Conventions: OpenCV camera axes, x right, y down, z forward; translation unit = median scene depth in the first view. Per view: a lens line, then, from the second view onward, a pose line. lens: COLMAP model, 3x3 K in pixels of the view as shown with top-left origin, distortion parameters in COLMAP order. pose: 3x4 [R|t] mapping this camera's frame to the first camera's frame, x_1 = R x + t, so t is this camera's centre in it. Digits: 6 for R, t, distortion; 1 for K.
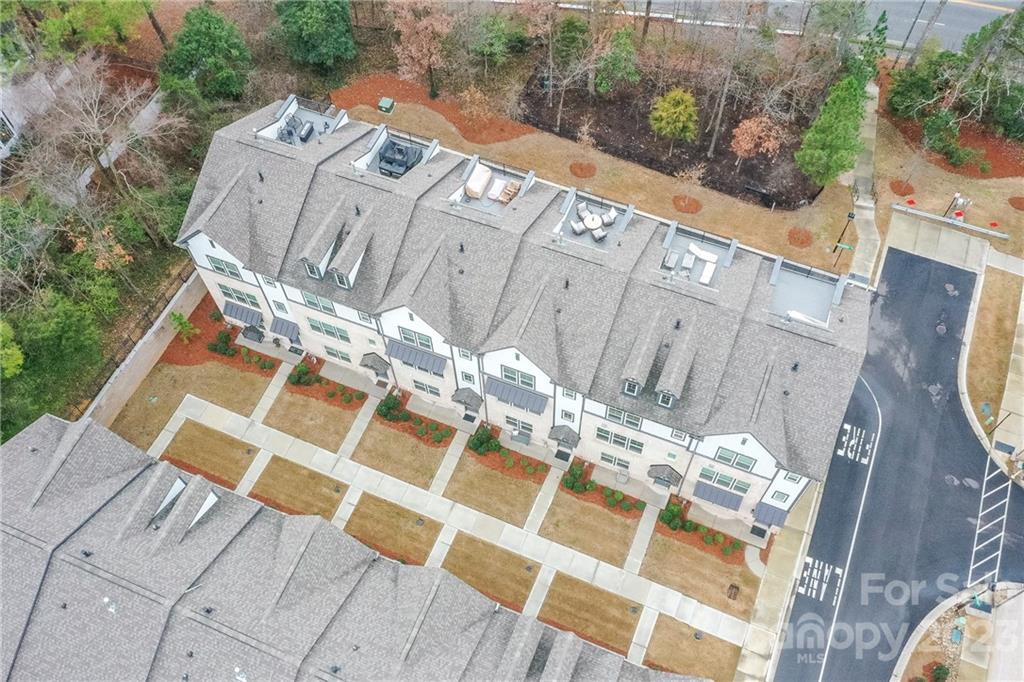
lens RADIAL K [[878.9, 0, 516.3], [0, 878.9, 347.0], [0, 0, 1]] dist [-0.008707, 0.007792]
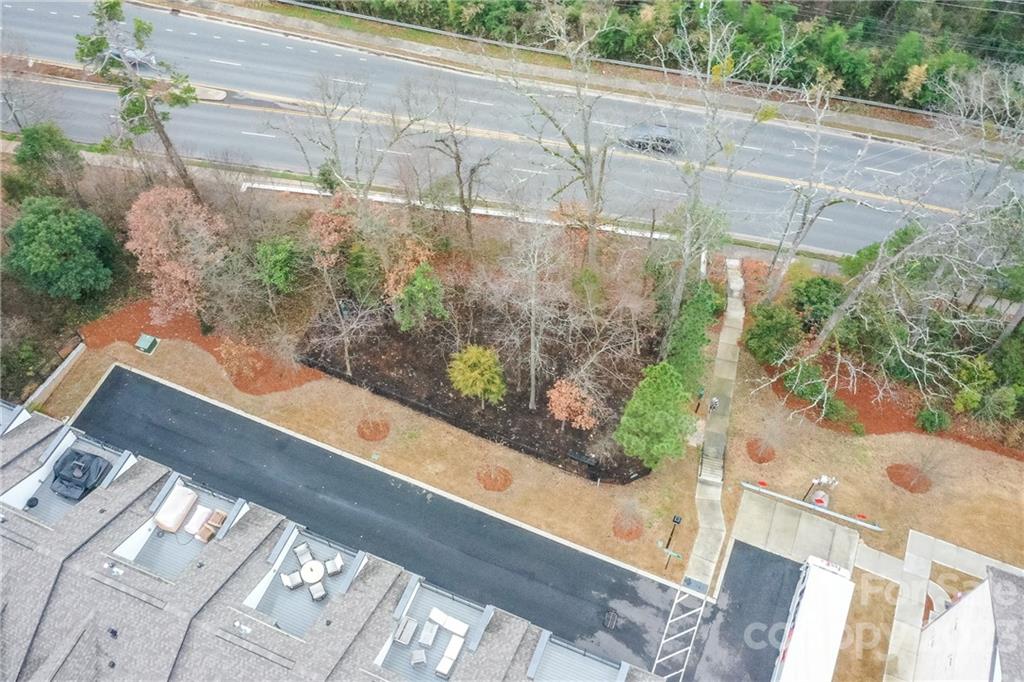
lens RADIAL K [[878.9, 0, 509.1], [0, 878.9, 333.8], [0, 0, 1]] dist [-0.008707, 0.007792]
pose [[0.999962, 0.005803, 0.006534, 0.218449], [-0.005273, 0.996913, -0.078340, -0.251130], [-0.006968, 0.078303, 0.996905, 0.184055]]
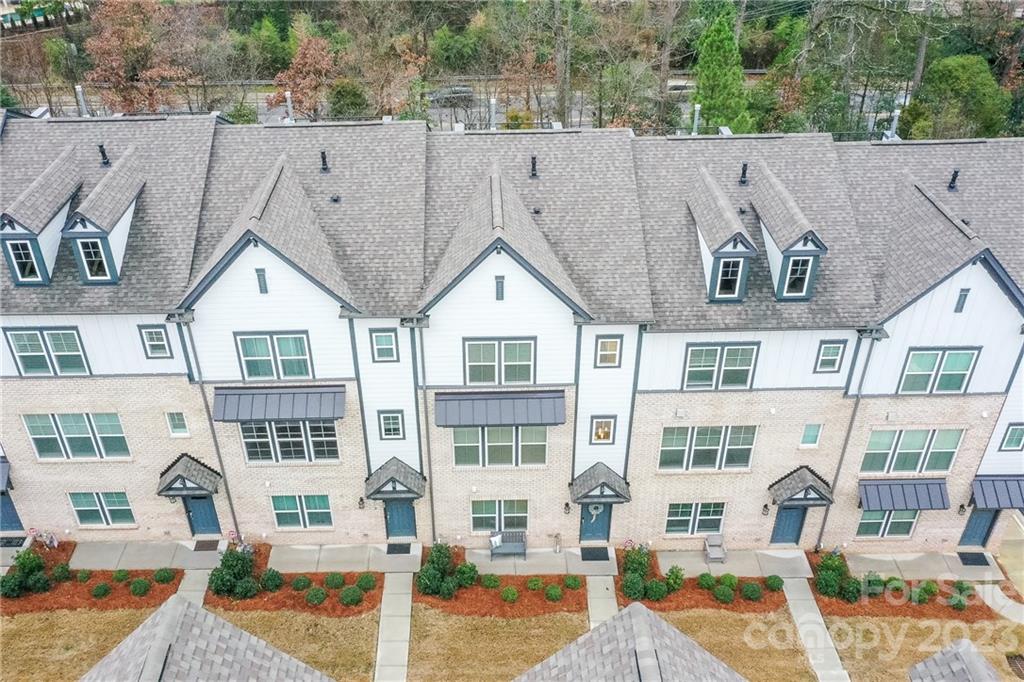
lens RADIAL K [[878.9, 0, 489.6], [0, 878.9, 349.5], [0, 0, 1]] dist [-0.008707, 0.007792]
pose [[0.920274, -0.215331, 0.326694, -0.131881], [0.336026, 0.862699, -0.377938, 0.172475], [-0.200457, 0.457584, 0.866276, 0.445207]]
